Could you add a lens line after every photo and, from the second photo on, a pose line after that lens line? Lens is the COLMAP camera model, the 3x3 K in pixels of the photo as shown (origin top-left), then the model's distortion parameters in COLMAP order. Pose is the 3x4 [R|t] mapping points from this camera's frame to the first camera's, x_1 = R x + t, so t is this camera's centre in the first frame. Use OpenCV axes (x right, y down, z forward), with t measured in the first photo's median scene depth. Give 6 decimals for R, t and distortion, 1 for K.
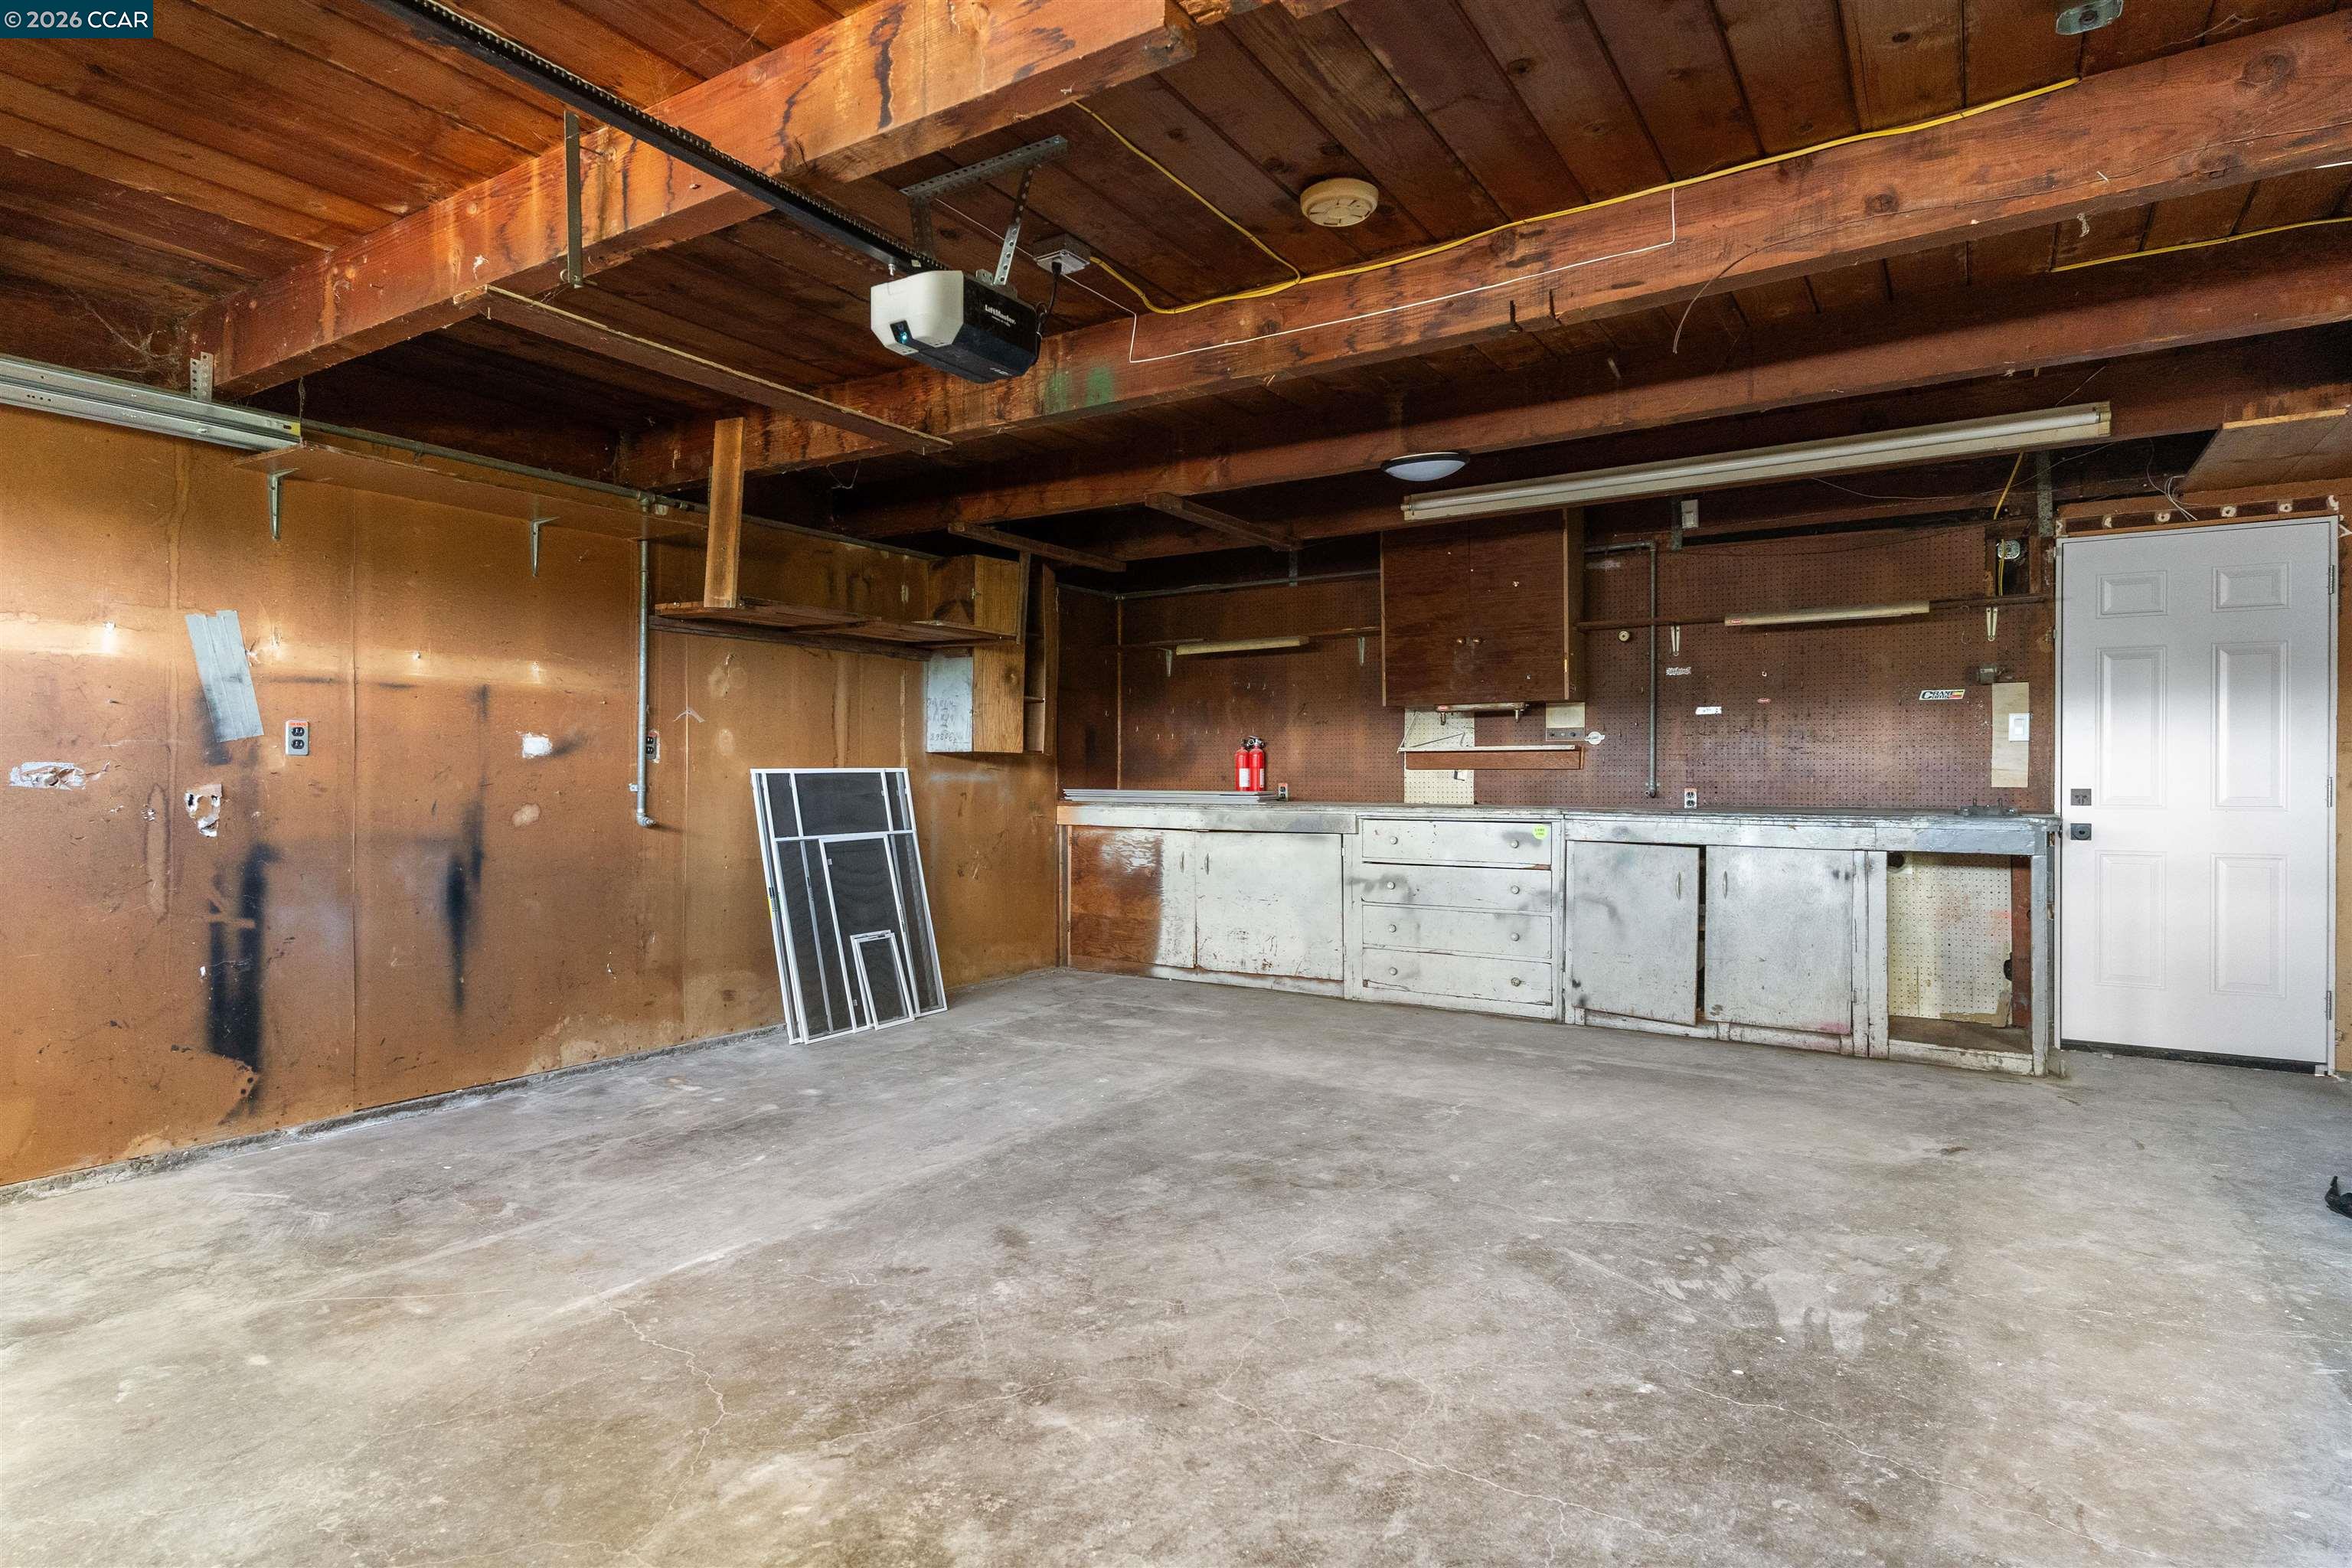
lens RADIAL K [[1284.7, 0, 1176.0], [0, 1284.7, 784.0], [0, 0, 1]] dist [-0.004368, -0.000906]
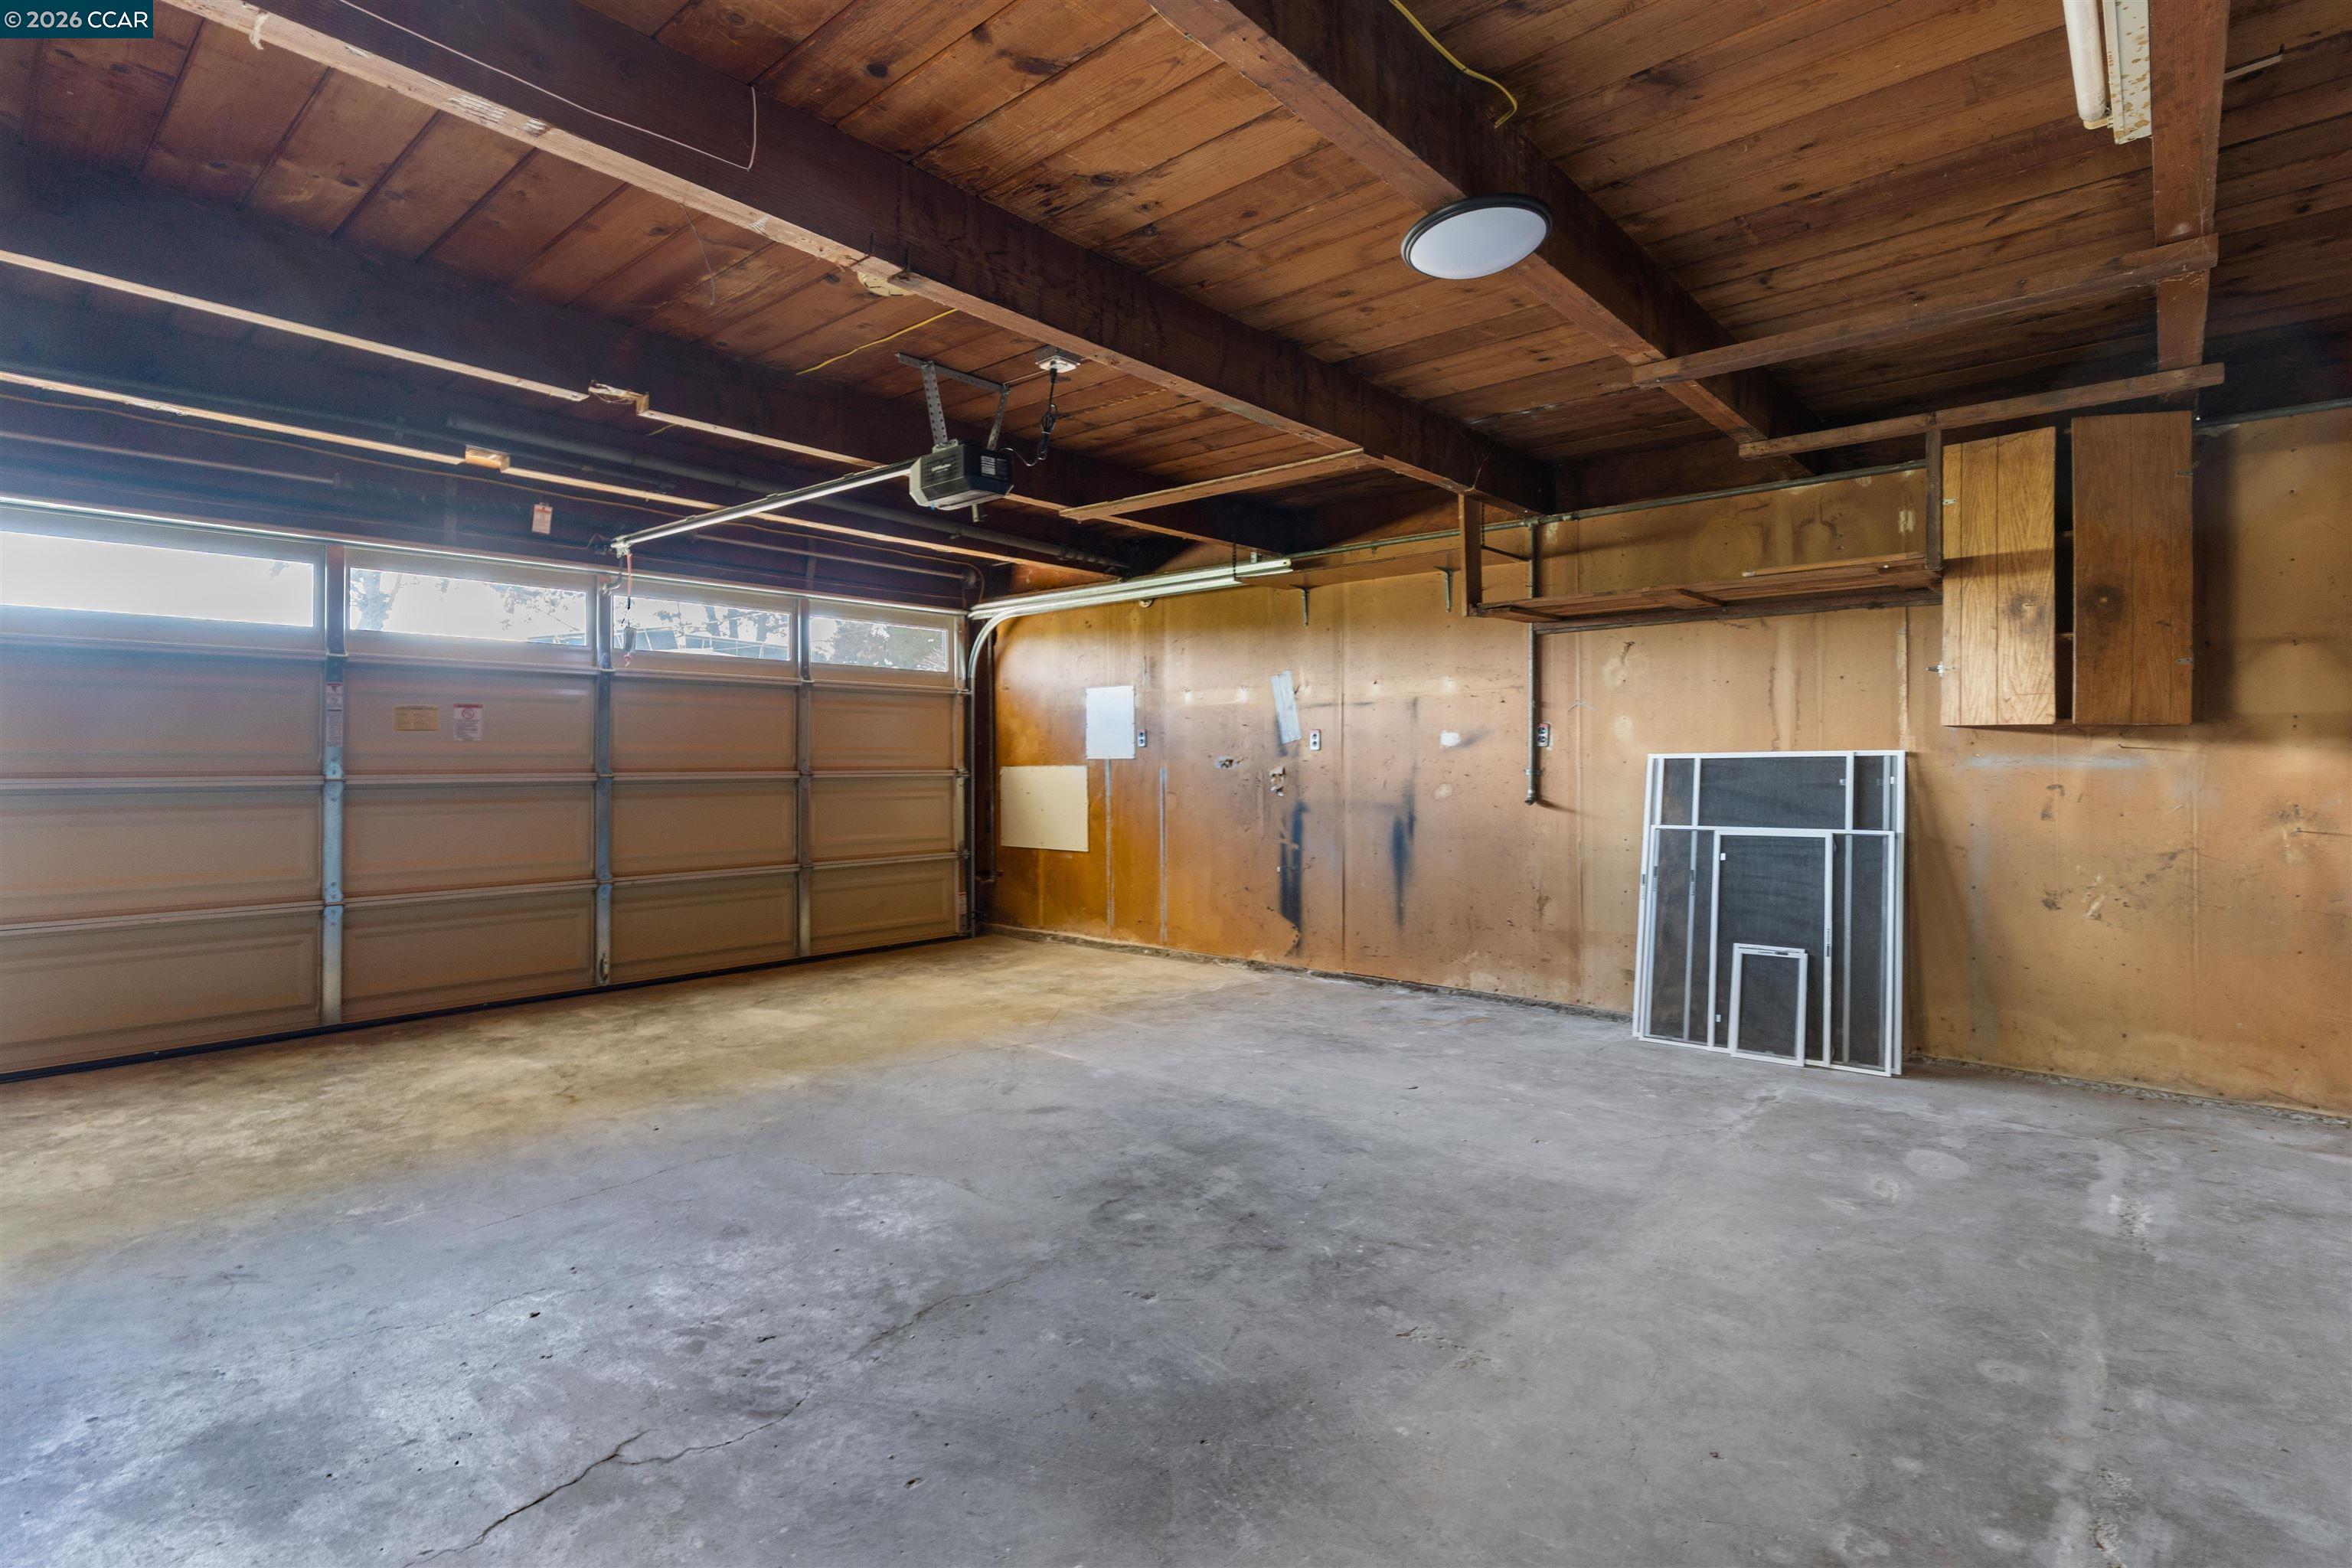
lens RADIAL K [[1148.7, 0, 1170.4], [0, 1148.7, 748.1], [0, 0, 1]] dist [0.002225, -0.000149]
pose [[-0.172165, -0.005178, -0.985054, 0.802803], [0.003179, 0.999978, -0.005813, -0.016316], [0.985063, -0.004132, -0.172145, 1.030435]]
